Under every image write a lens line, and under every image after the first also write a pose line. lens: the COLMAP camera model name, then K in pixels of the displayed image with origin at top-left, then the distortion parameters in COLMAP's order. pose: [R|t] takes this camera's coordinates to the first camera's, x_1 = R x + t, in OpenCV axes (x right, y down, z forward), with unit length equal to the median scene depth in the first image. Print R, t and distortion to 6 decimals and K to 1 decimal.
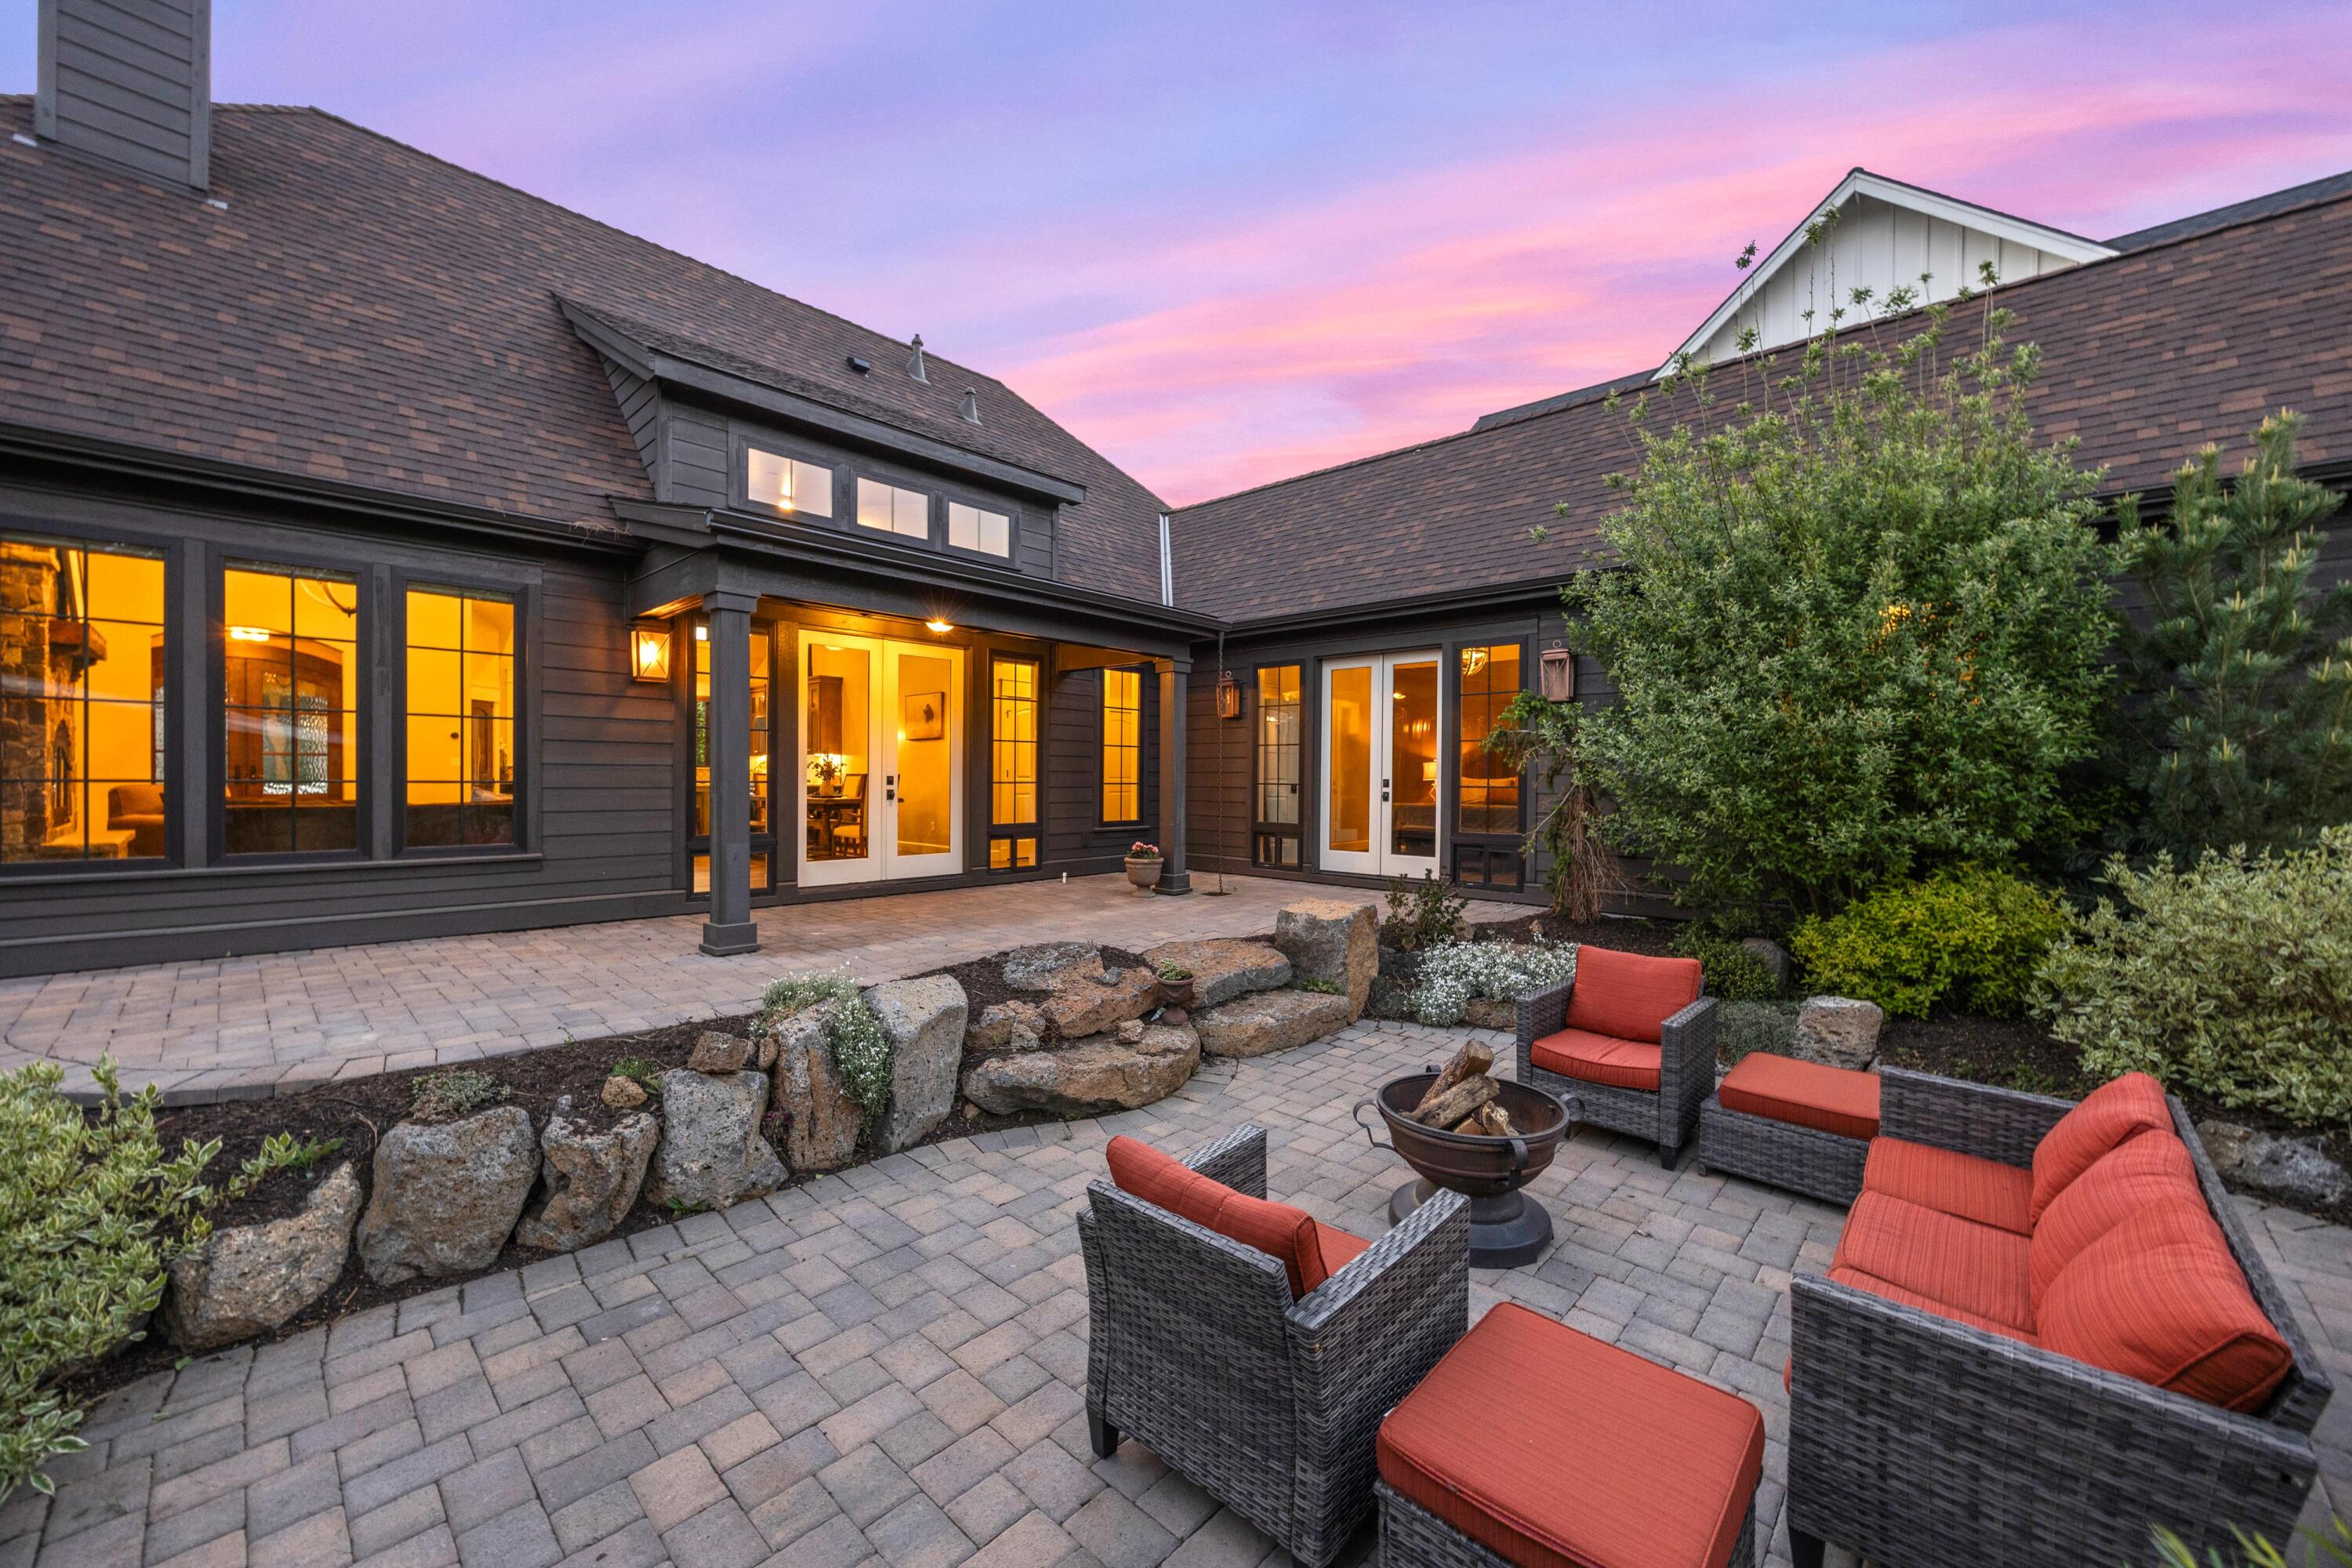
lens RADIAL K [[896.0, 0, 1176.0], [0, 896.0, 784.0], [0, 0, 1]] dist [-0.001492, -0.000012]
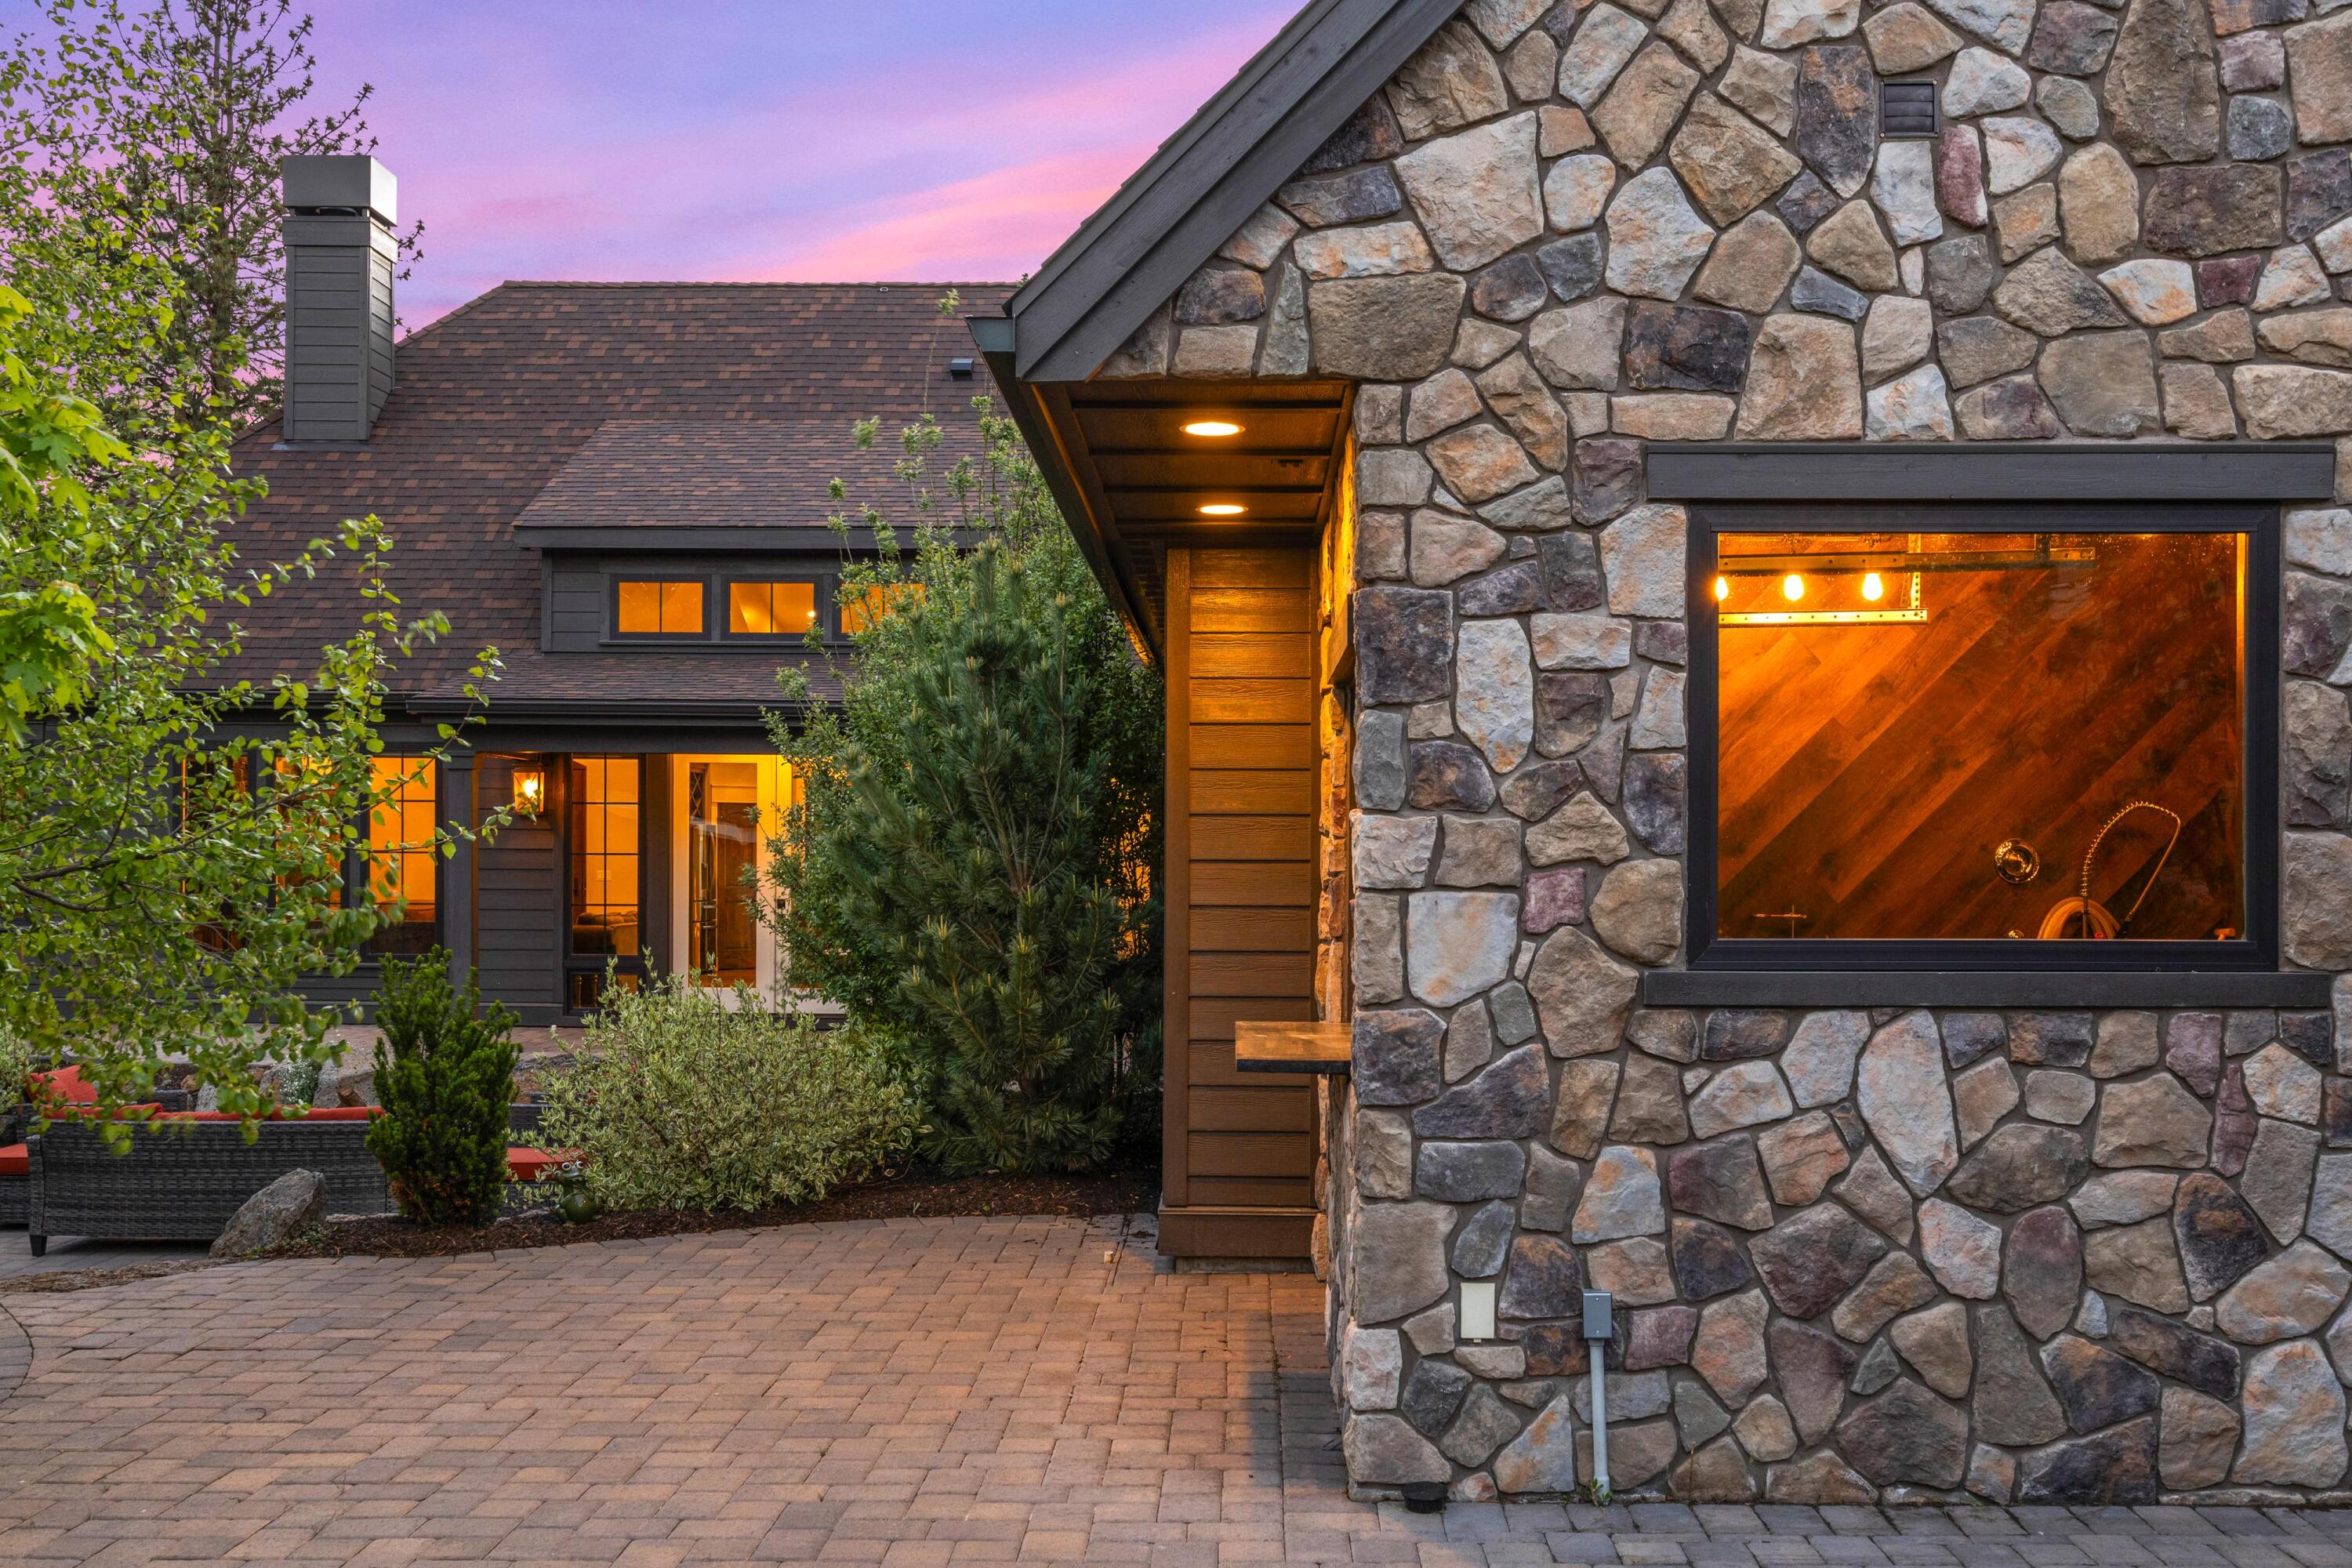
lens RADIAL K [[2193.7, 0, 1187.1], [0, 2193.7, 856.8], [0, 0, 1]] dist [-0.004481, -0.005689]
pose [[0.671540, -0.007220, -0.740933, 1.756106], [0.000449, 0.999956, -0.009338, -0.033837], [0.740968, 0.005938, 0.671514, -0.203154]]
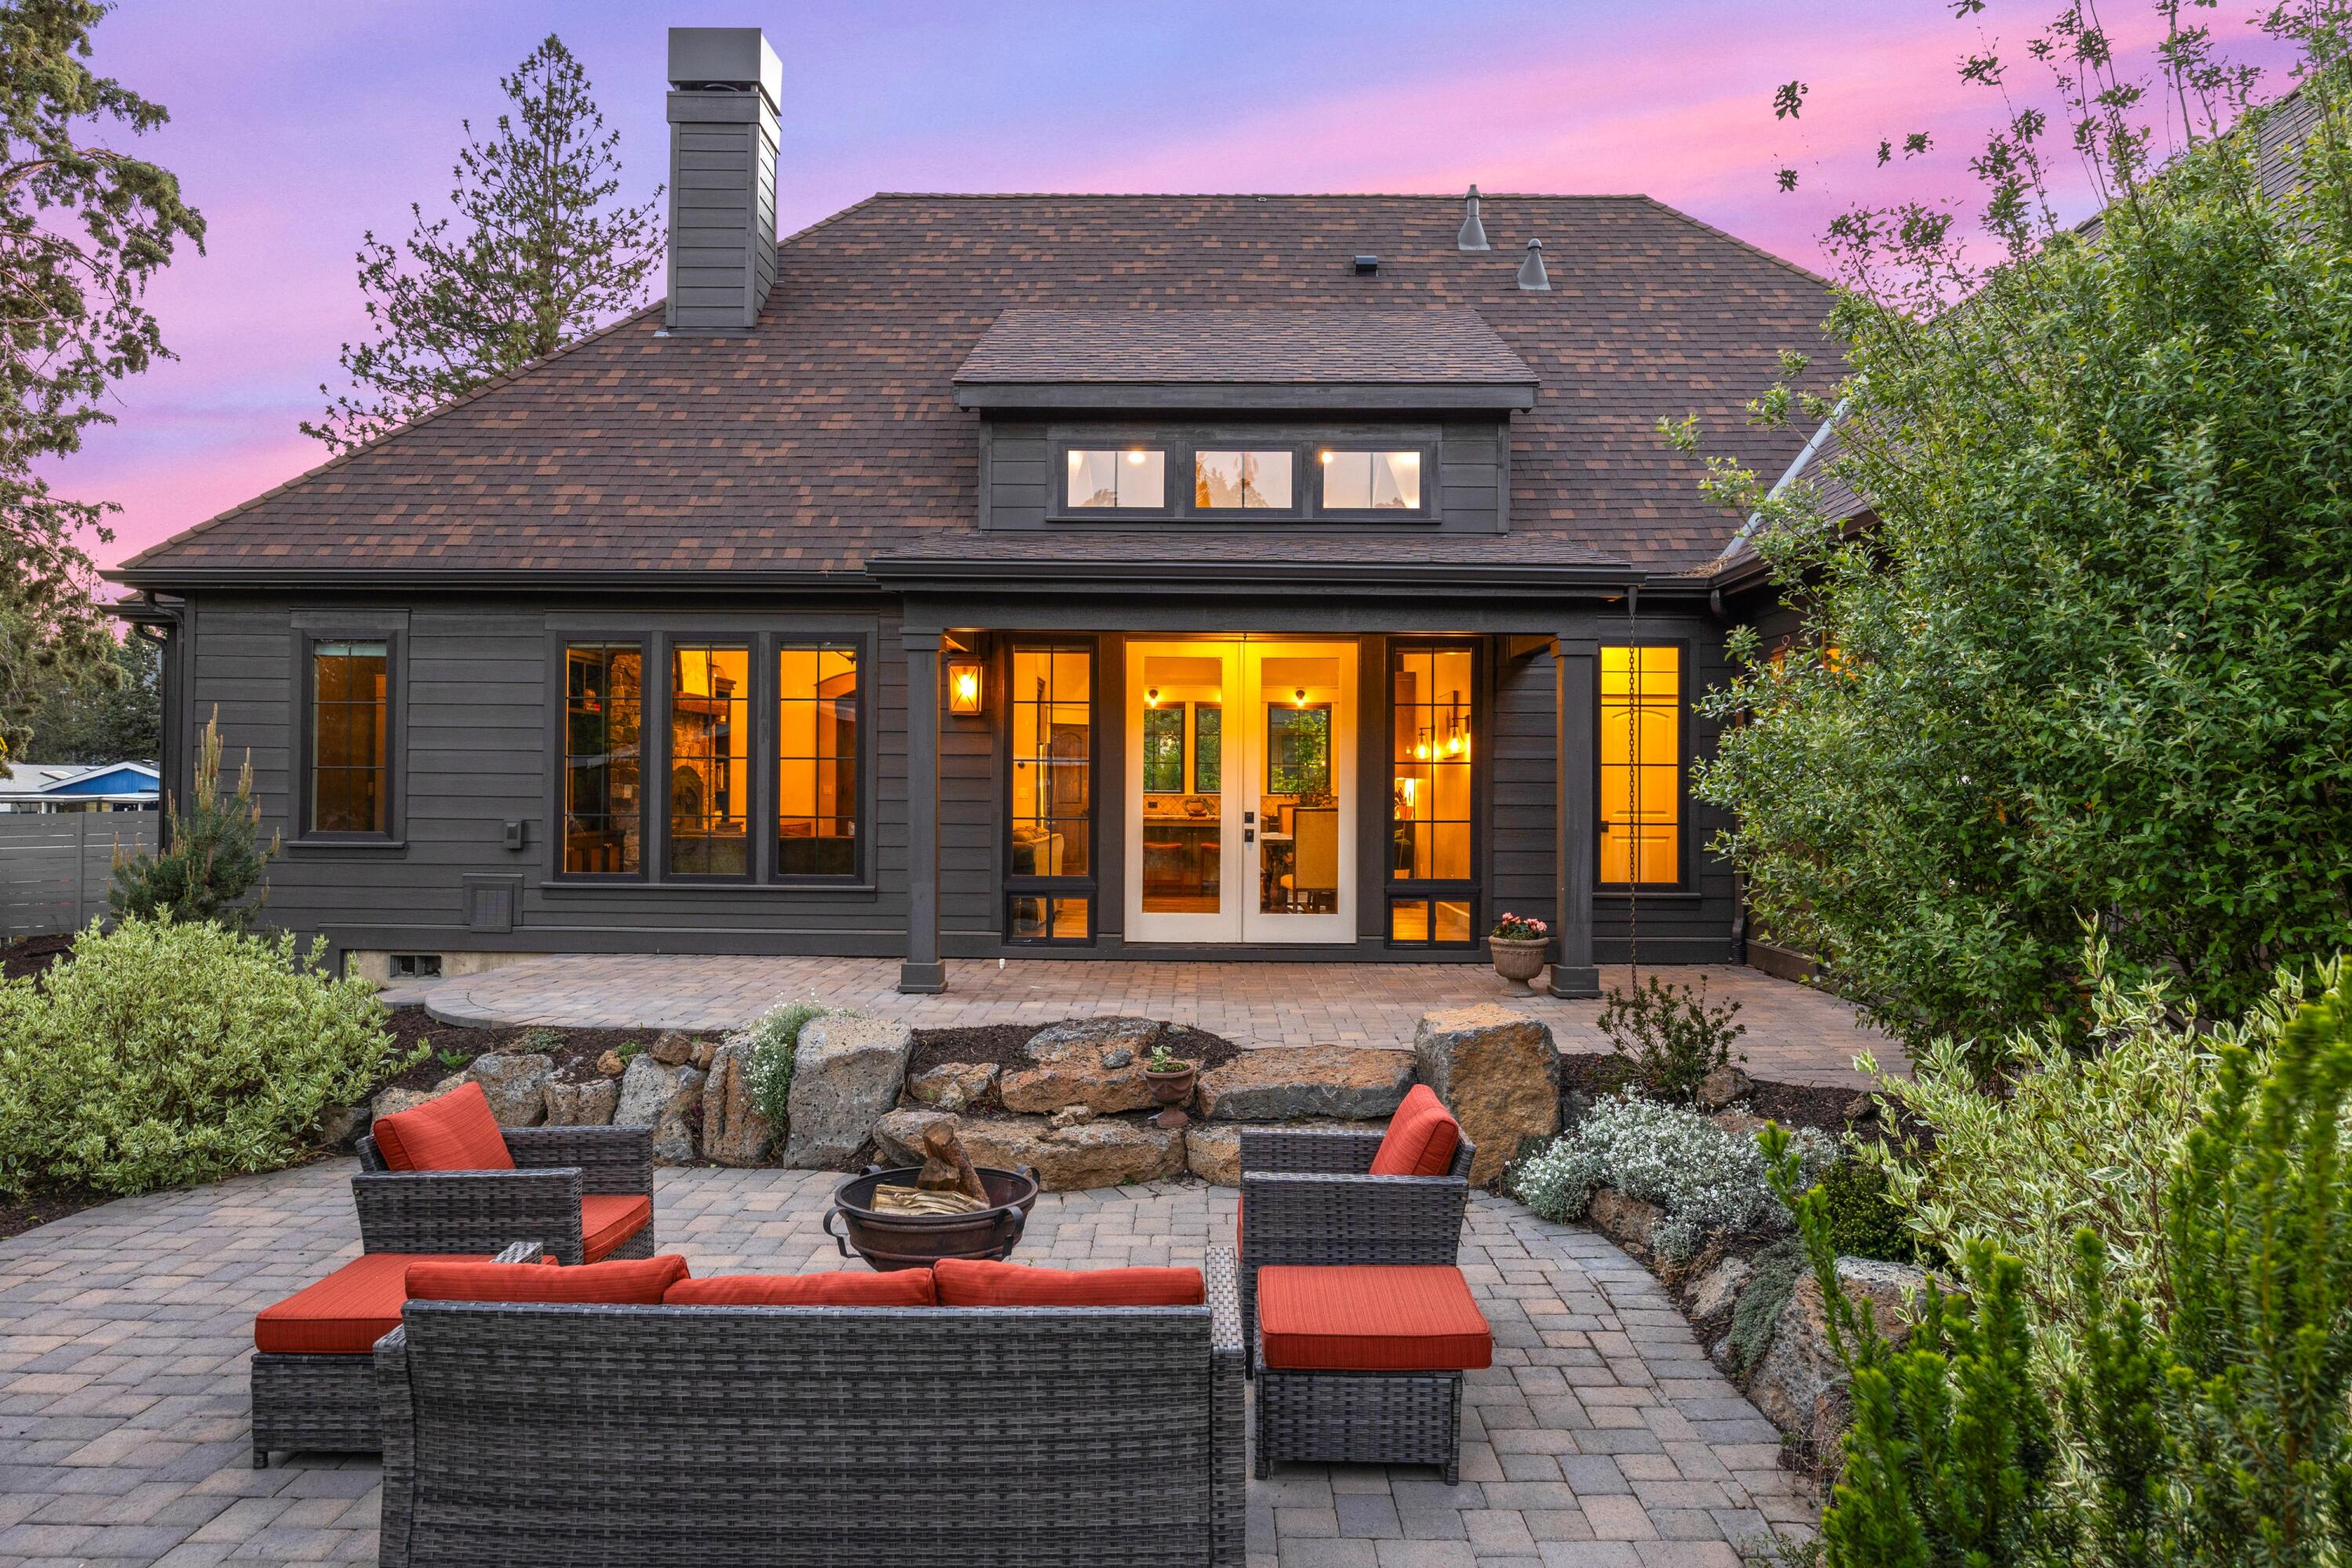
lens RADIAL K [[1505.1, 0, 1176.0], [0, 1505.1, 784.0], [0, 0, 1]] dist [-0.003562, -0.003283]
pose [[0.666755, -0.007184, -0.745242, 0.691175], [-0.006708, 0.999855, -0.015639, -0.013825], [0.745246, 0.015426, 0.666611, 0.067367]]
